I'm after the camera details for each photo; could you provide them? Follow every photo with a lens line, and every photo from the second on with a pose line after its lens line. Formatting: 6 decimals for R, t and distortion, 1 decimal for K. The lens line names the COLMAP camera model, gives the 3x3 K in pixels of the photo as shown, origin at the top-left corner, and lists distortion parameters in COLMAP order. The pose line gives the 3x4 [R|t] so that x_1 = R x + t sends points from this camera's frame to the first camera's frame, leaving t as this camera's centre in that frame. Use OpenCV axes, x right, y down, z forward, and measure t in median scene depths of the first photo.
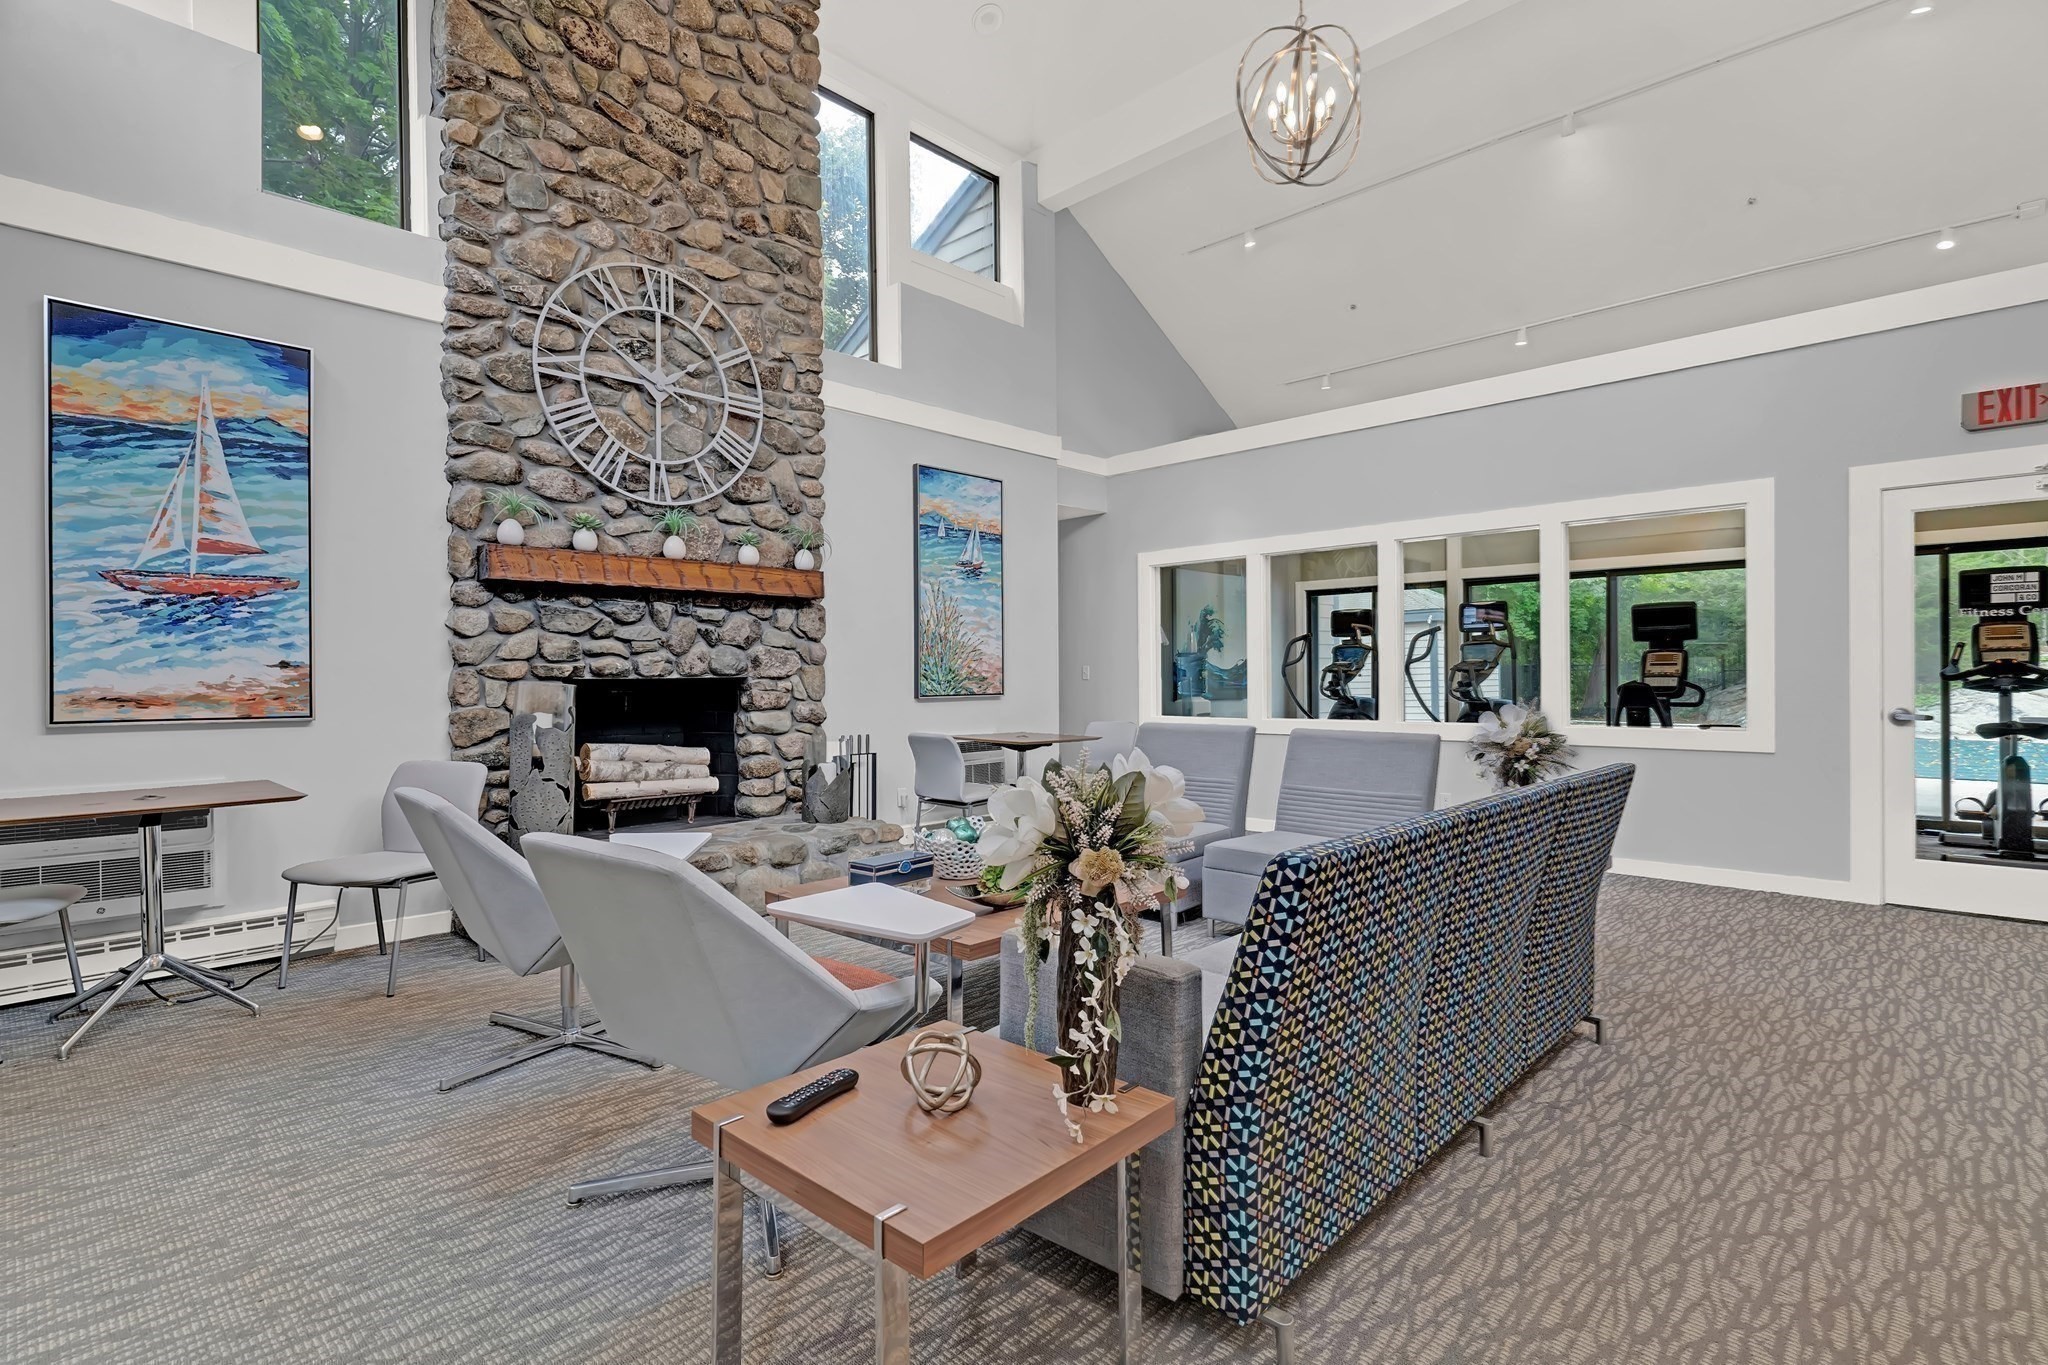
lens RADIAL K [[970.7, 0, 1007.0], [0, 970.7, 667.3], [0, 0, 1]] dist [-0.001412, 0.000995]
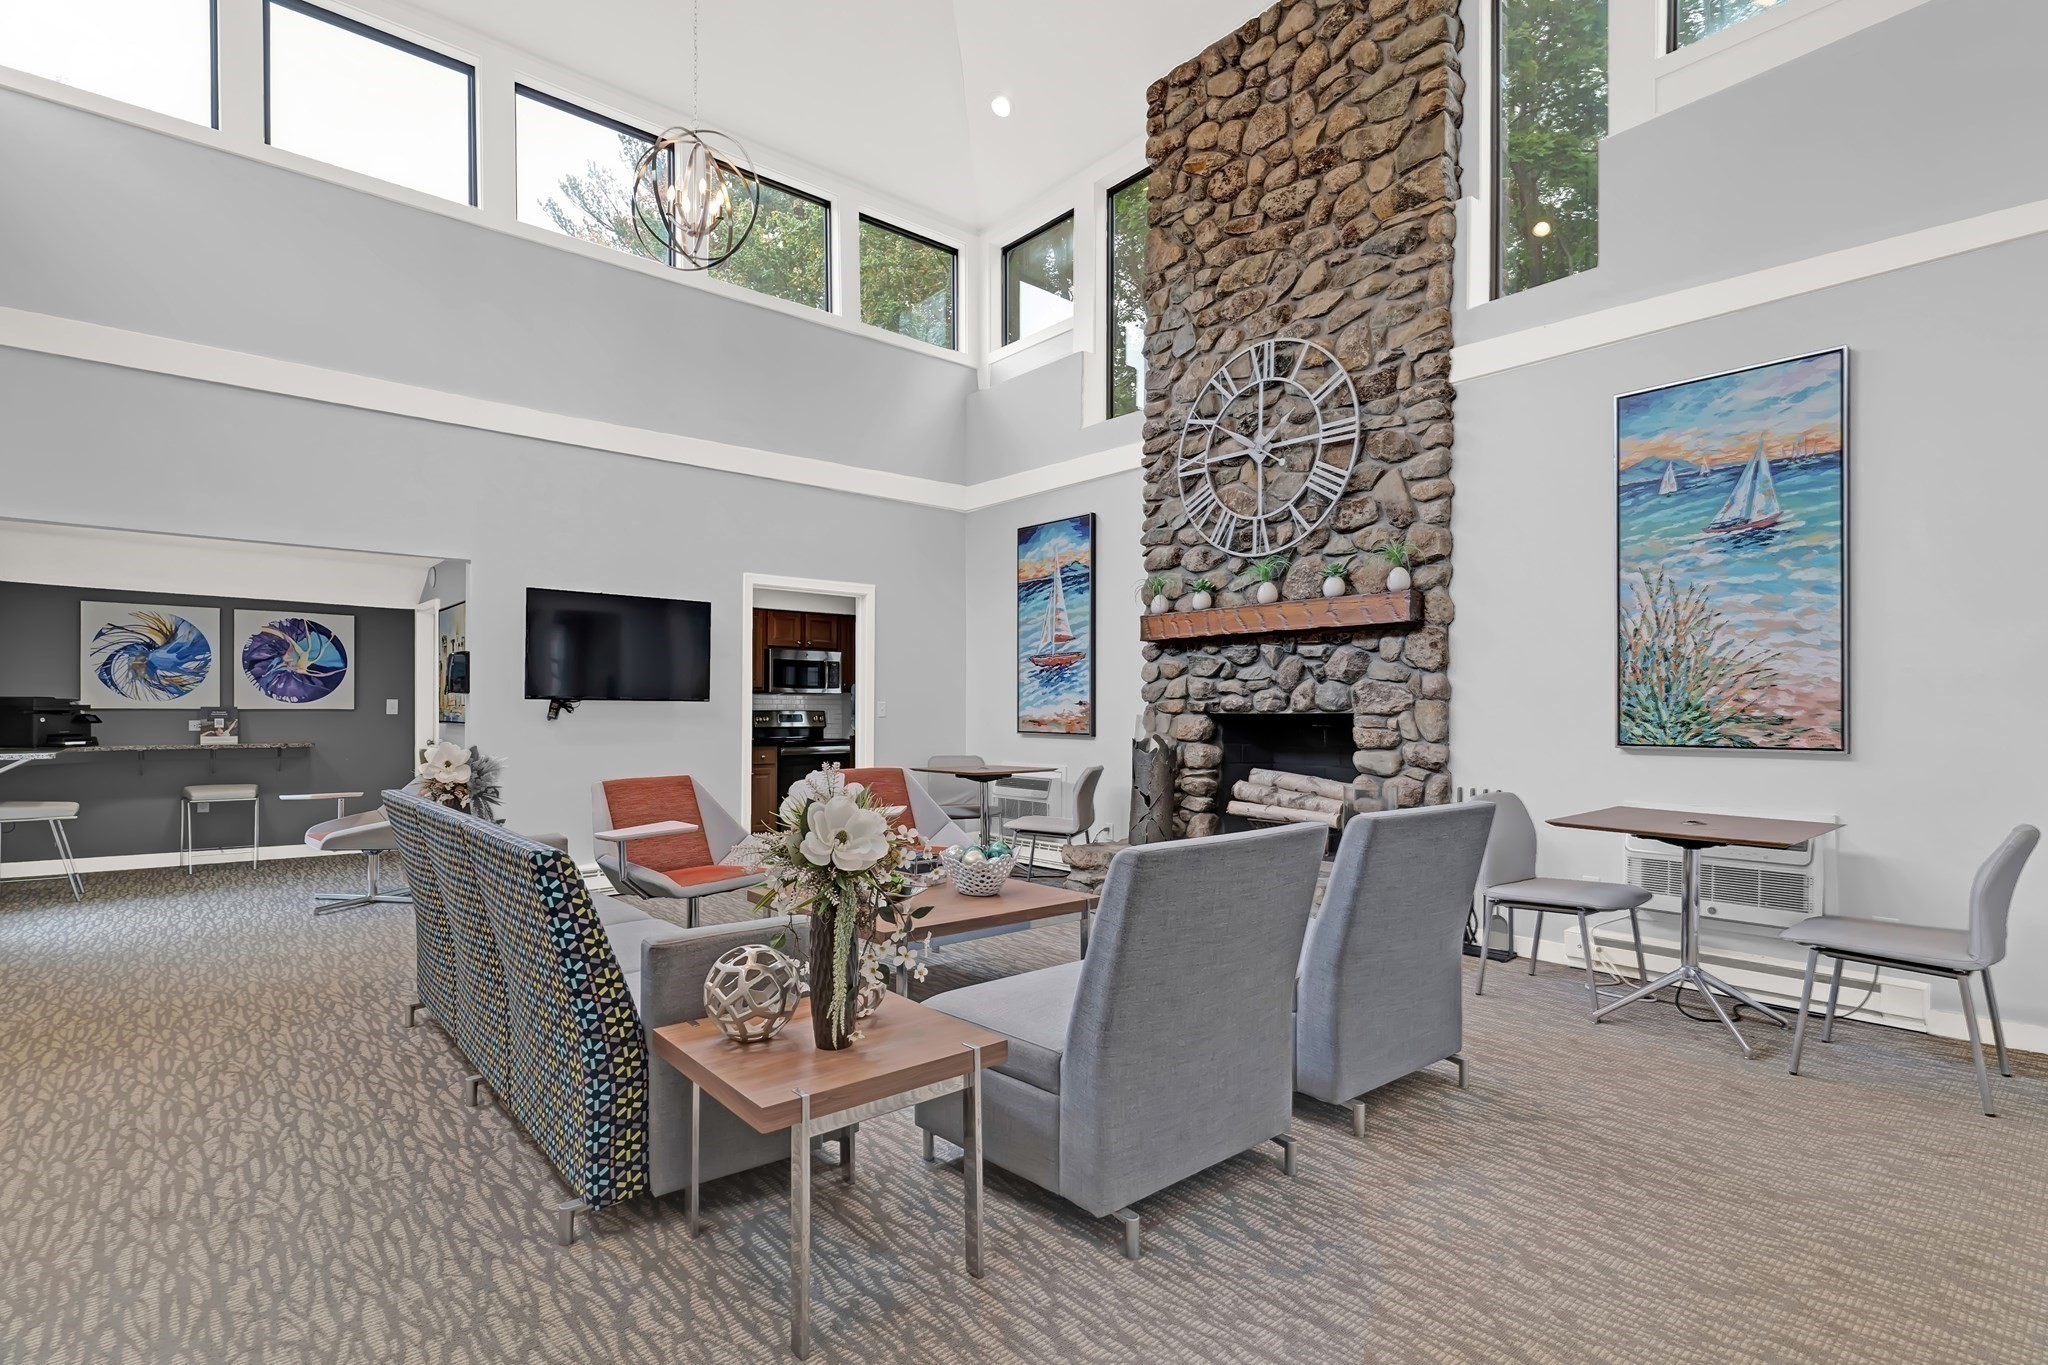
lens RADIAL K [[1021.1, 0, 1077.3], [0, 1021.1, 694.4], [0, 0, 1]] dist [-0.000321, 0.001247]
pose [[-0.070194, -0.008539, -0.997497, 0.834214], [0.007363, 0.999932, -0.009078, -0.001361], [0.997506, -0.007982, -0.070126, 0.893165]]
